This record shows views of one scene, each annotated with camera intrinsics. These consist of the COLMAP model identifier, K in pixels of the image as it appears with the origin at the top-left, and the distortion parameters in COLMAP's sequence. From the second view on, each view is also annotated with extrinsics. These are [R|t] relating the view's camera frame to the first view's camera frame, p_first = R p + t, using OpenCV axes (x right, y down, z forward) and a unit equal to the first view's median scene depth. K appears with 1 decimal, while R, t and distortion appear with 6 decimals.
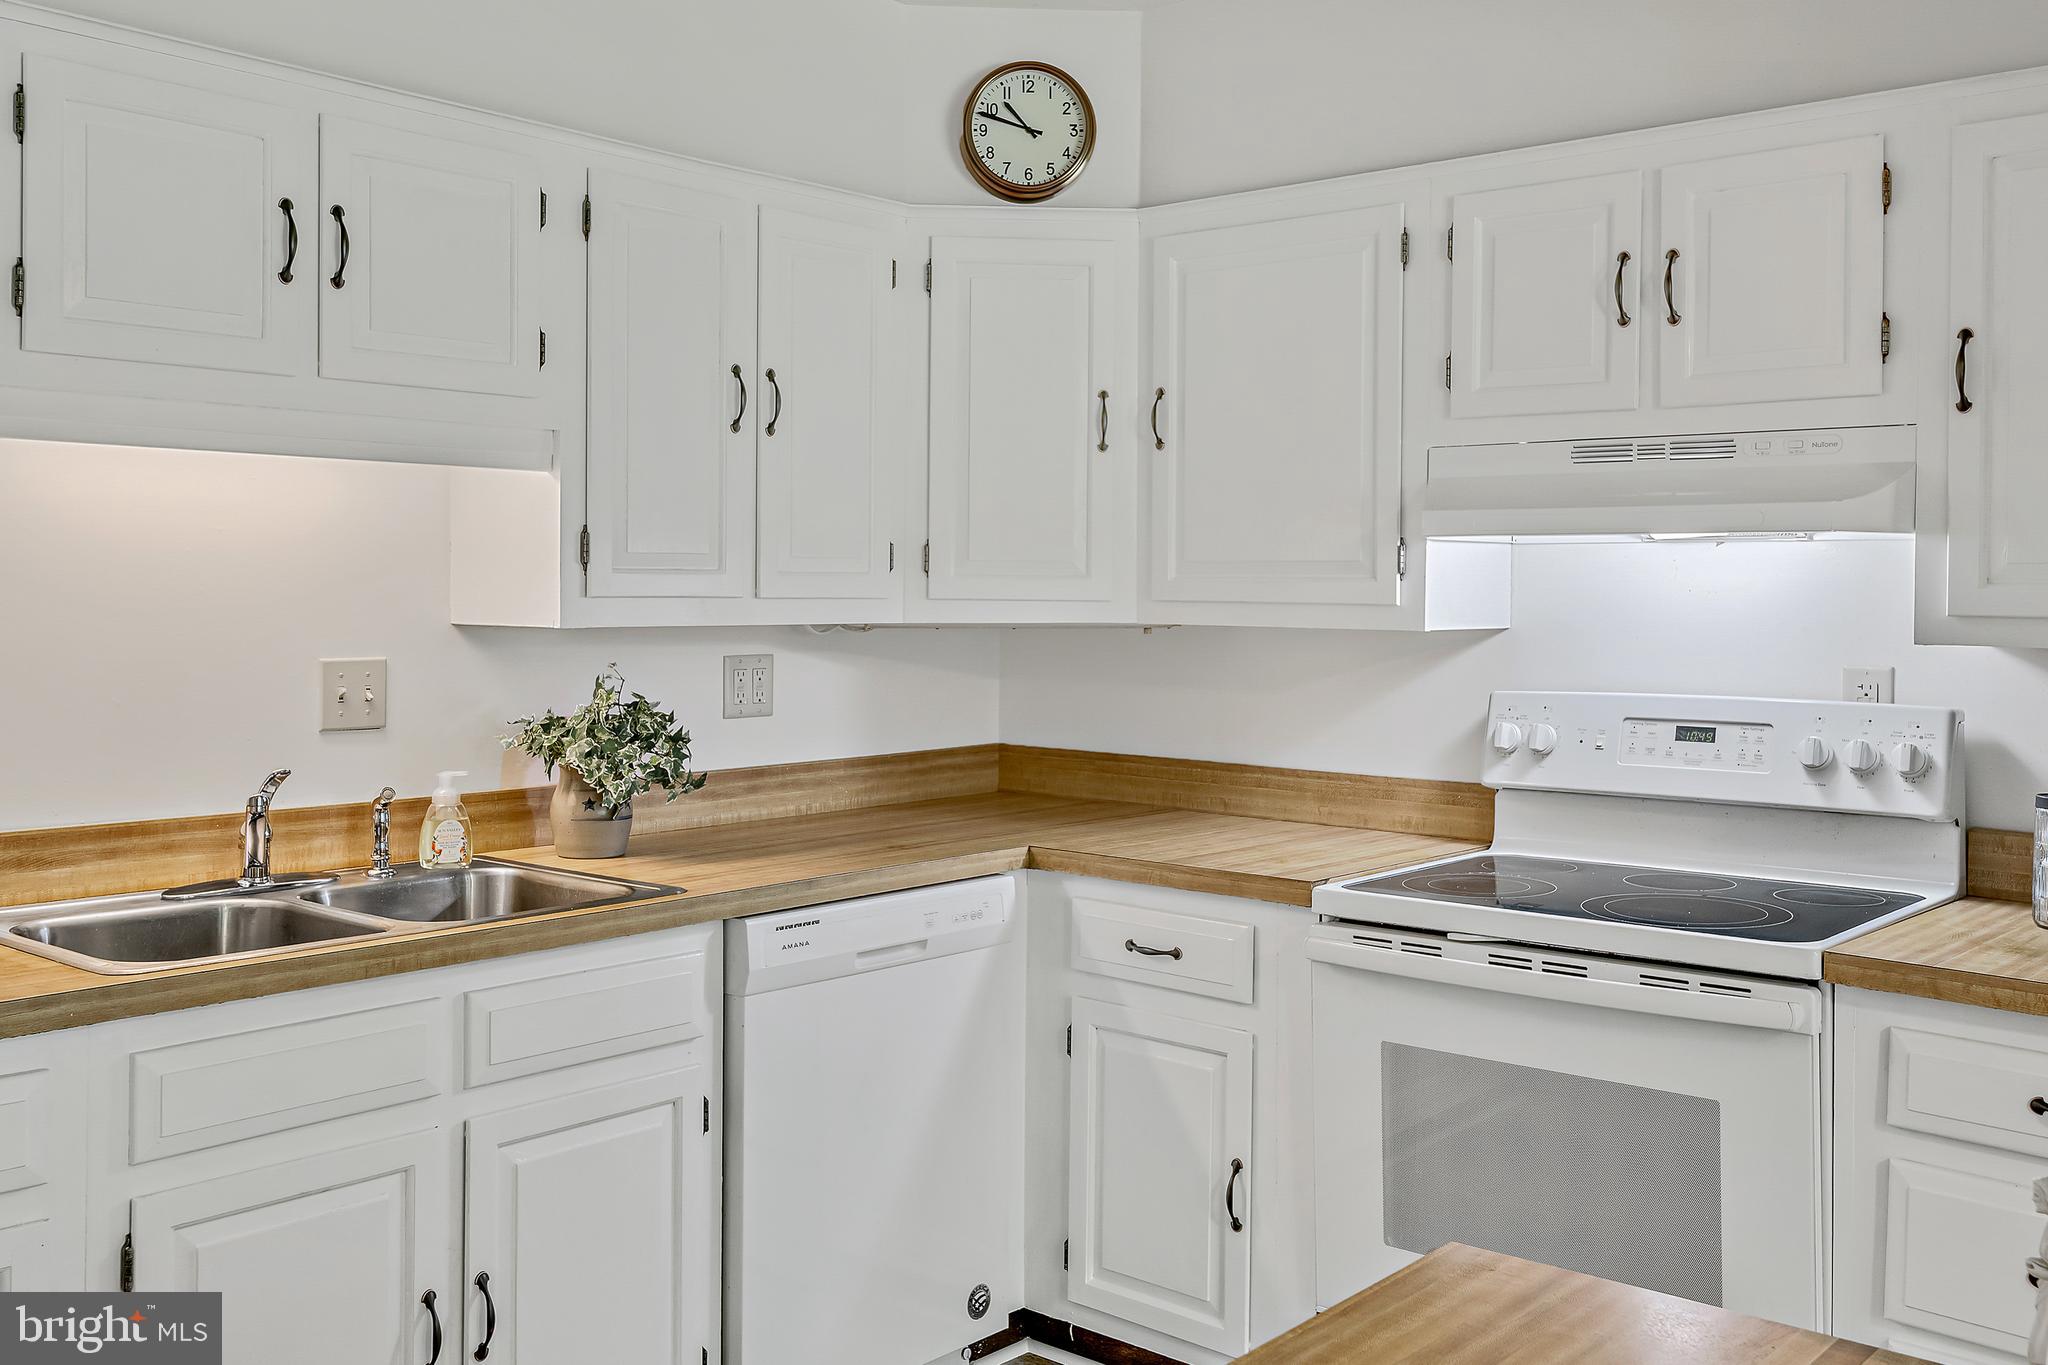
lens RADIAL K [[1890.8, 0, 1042.7], [0, 1890.8, 615.8], [0, 0, 1]] dist [0.031553, 0.000000]
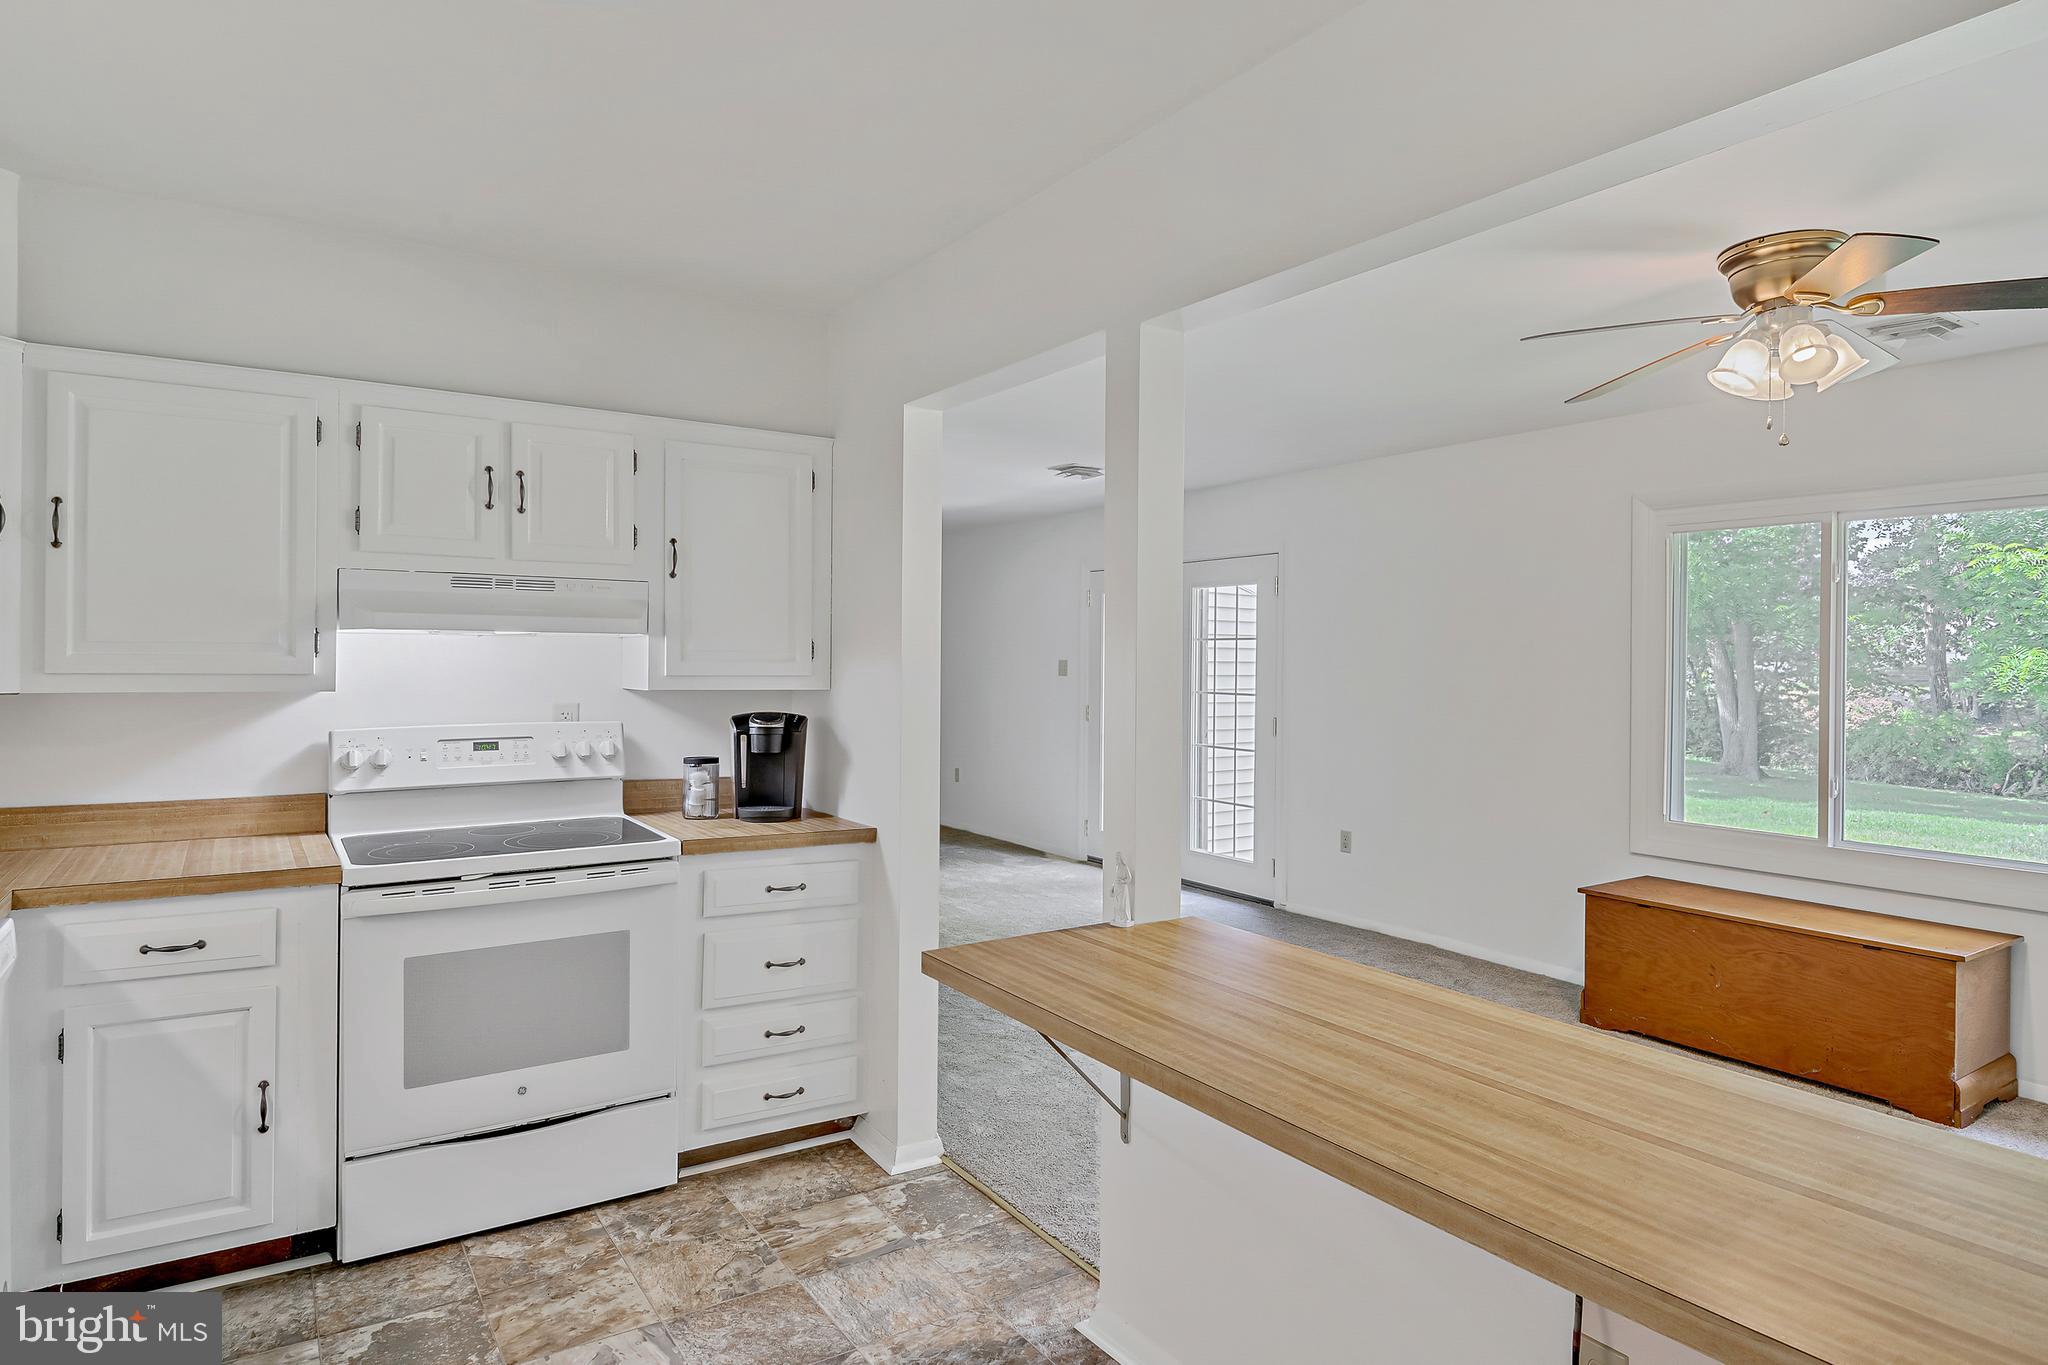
lens RADIAL K [[1194.3, 0, 949.6], [0, 1194.3, 673.9], [0, 0, 1]] dist [0.004410, -0.004018]
pose [[0.298897, -0.014283, 0.954179, -0.565110], [0.011674, 0.999868, 0.011310, -0.011012], [-0.954214, 0.007758, 0.299024, 0.265722]]
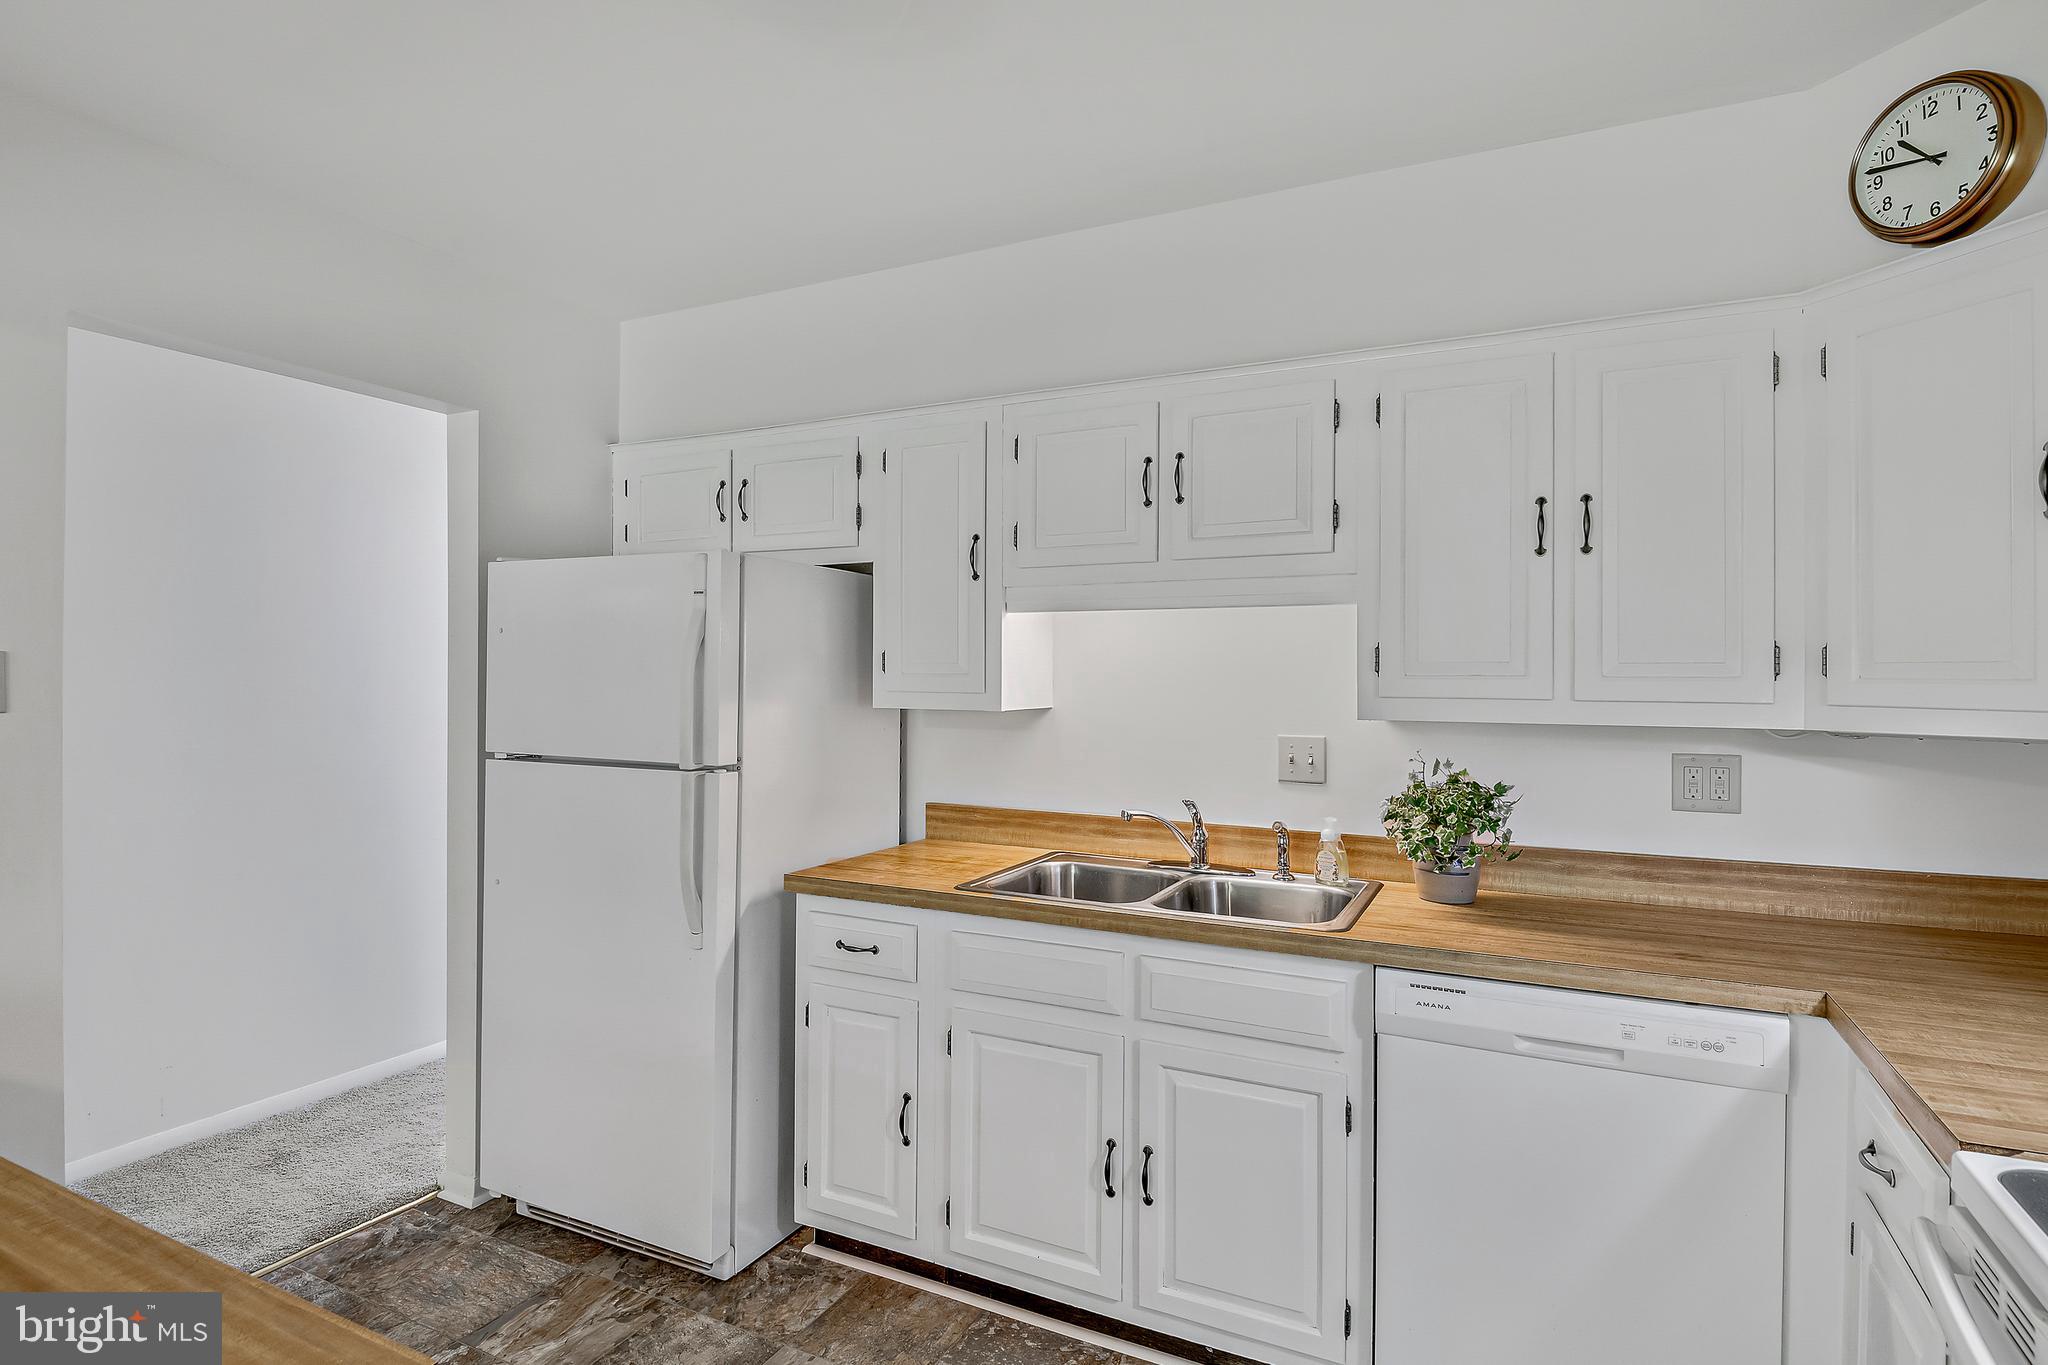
lens RADIAL K [[1064.4, 0, 1005.9], [0, 1064.4, 680.3], [0, 0, 1]] dist [0.014098, -0.003062]
pose [[0.263876, 0.002428, -0.964553, 0.387827], [-0.020936, 0.999776, -0.003211, -0.013493], [0.964329, 0.021042, 0.263868, 0.528507]]
